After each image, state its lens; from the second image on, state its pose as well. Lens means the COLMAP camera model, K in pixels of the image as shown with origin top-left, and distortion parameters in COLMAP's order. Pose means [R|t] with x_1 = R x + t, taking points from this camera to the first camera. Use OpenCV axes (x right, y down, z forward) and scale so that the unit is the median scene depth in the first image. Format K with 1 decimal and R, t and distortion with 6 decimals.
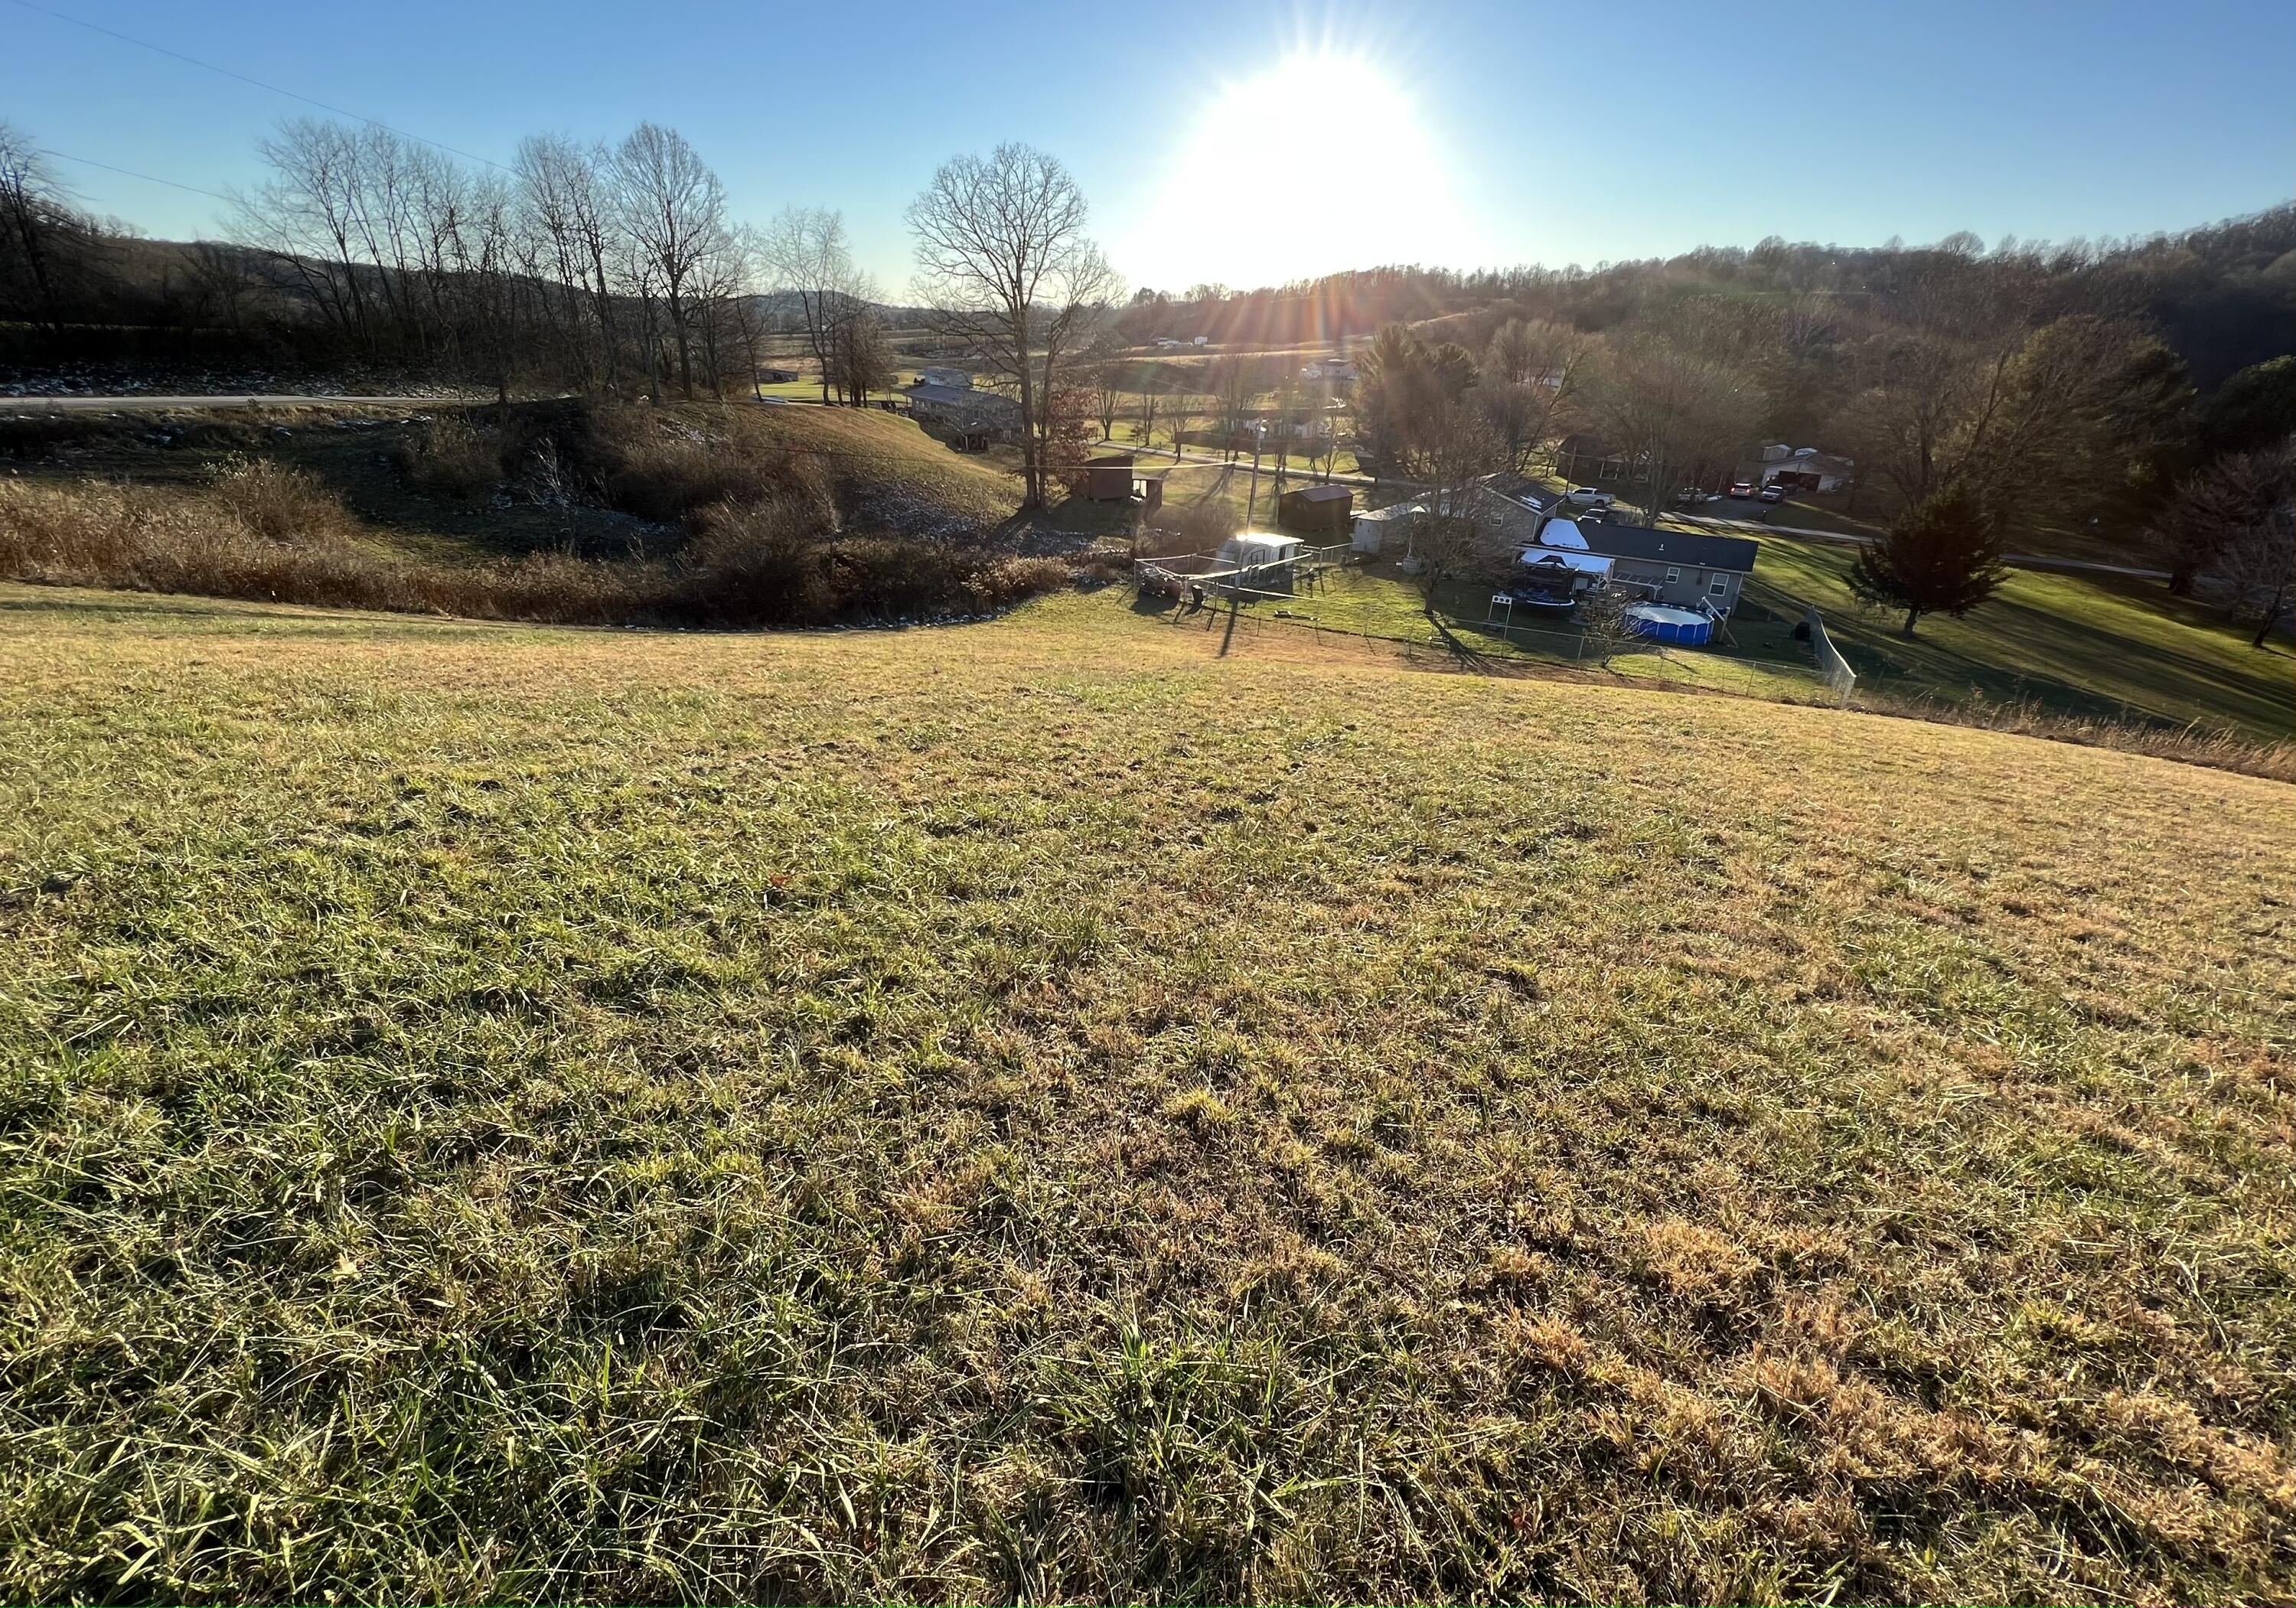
lens RADIAL K [[1141.3, 0, 1148.0], [0, 1141.3, 804.0], [0, 0, 1]] dist [-0.004055, -0.000981]
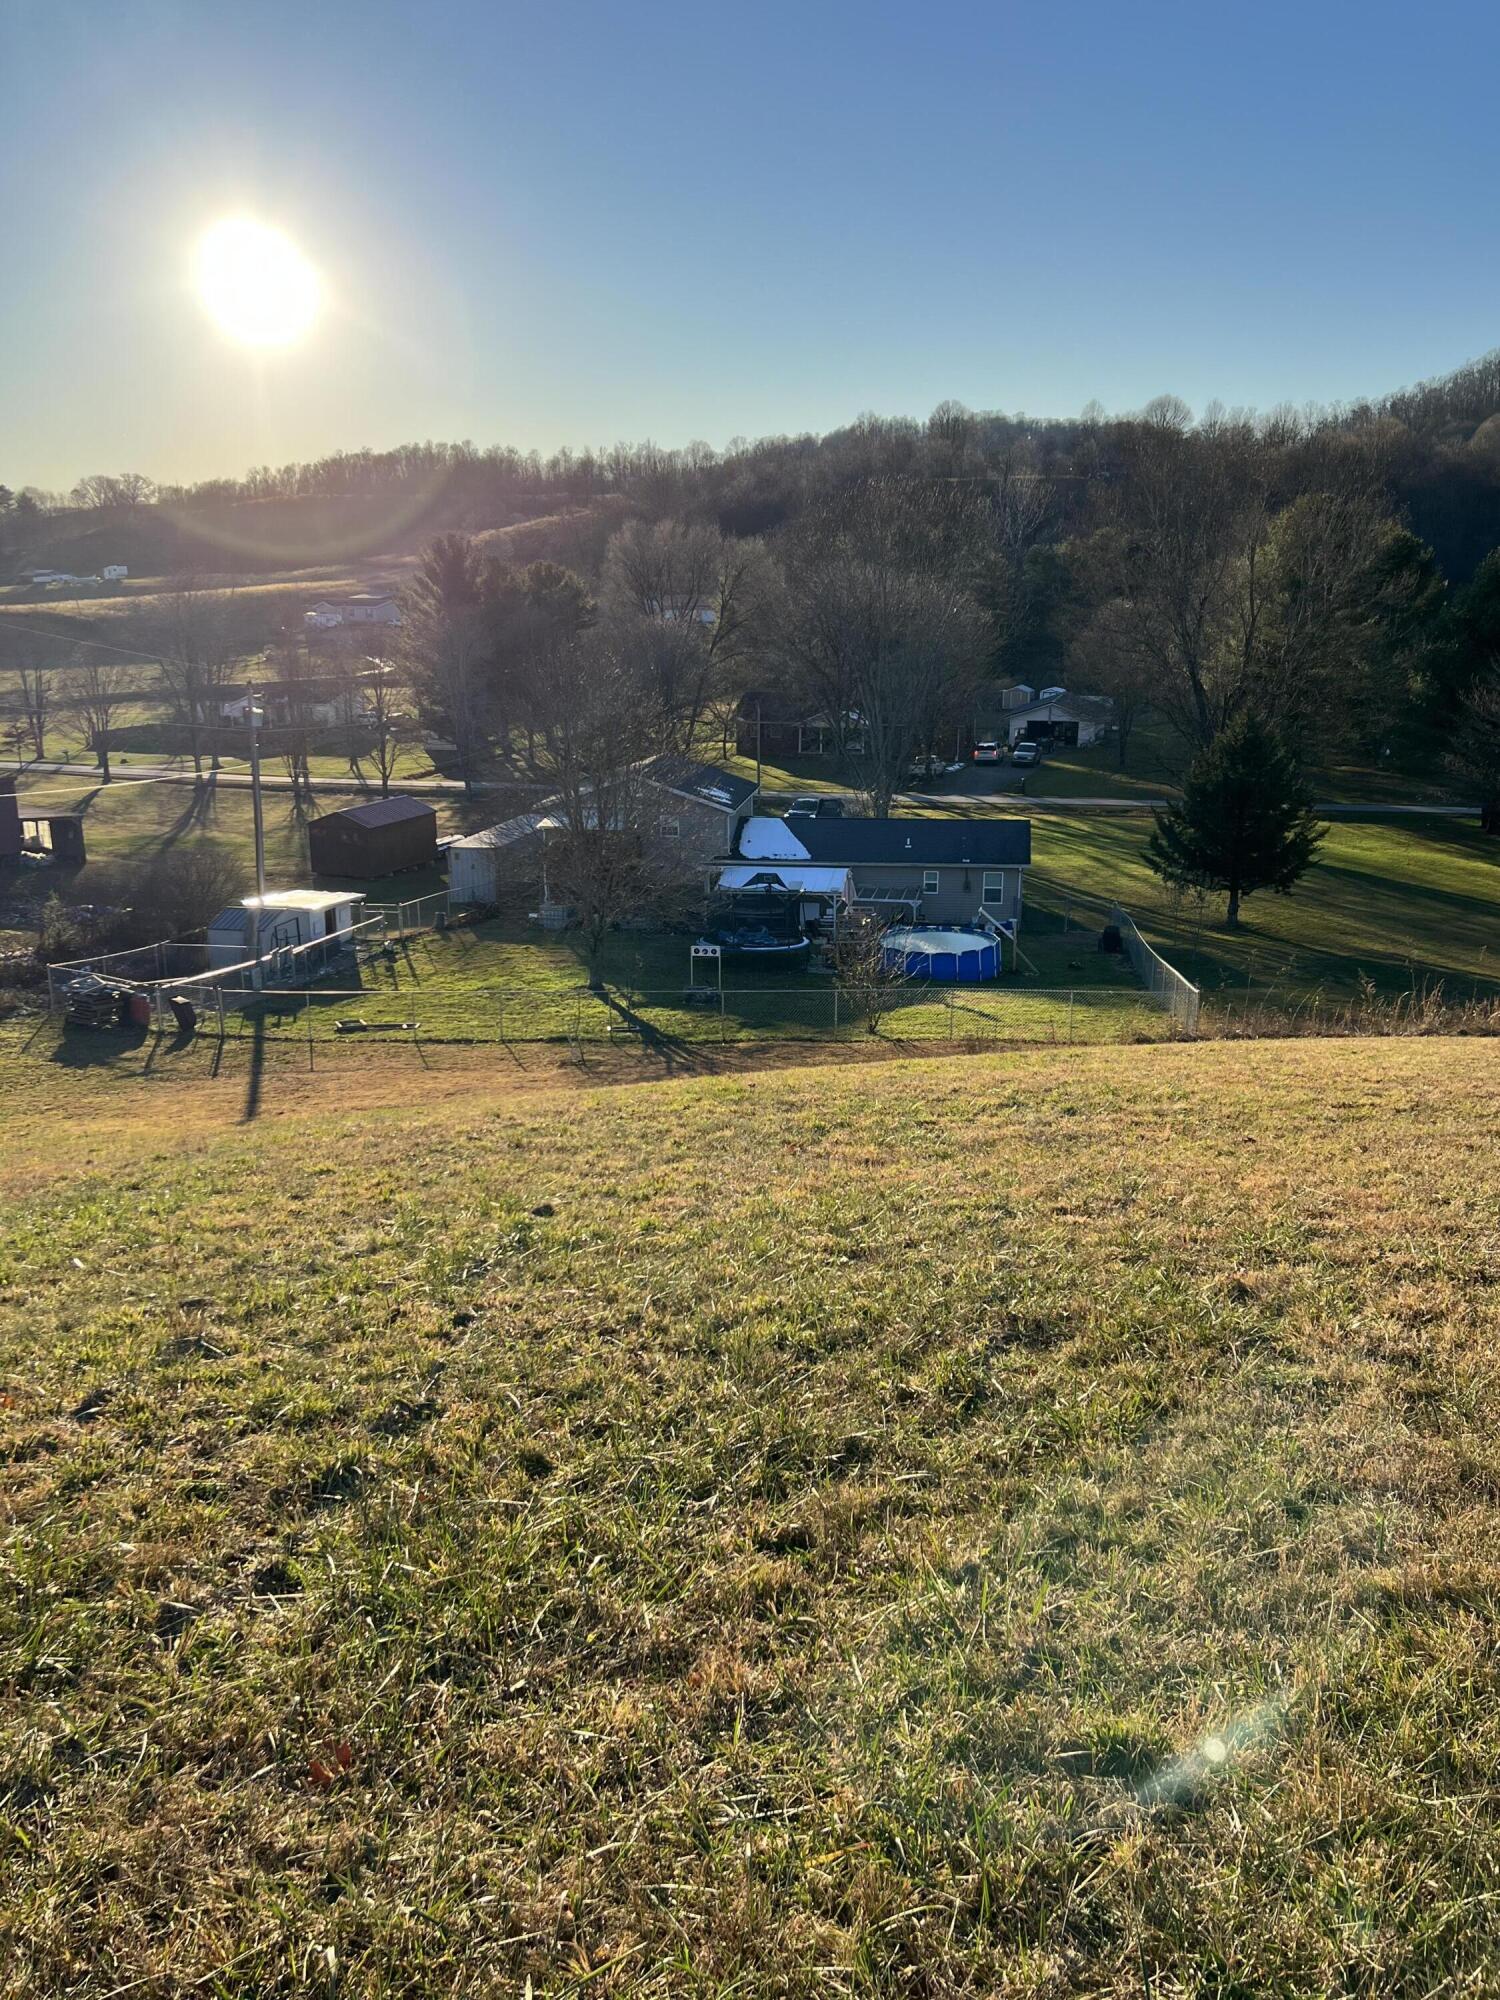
lens RADIAL K [[1812.7, 0, 750.0], [0, 1812.7, 1000.0], [0, 0, 1]] dist [0.115945, -0.248406]
pose [[0.930925, -0.148204, 0.333789, 0.004528], [0.204779, 0.968590, -0.141061, -0.012970], [-0.302399, 0.199670, 0.932034, 0.104458]]
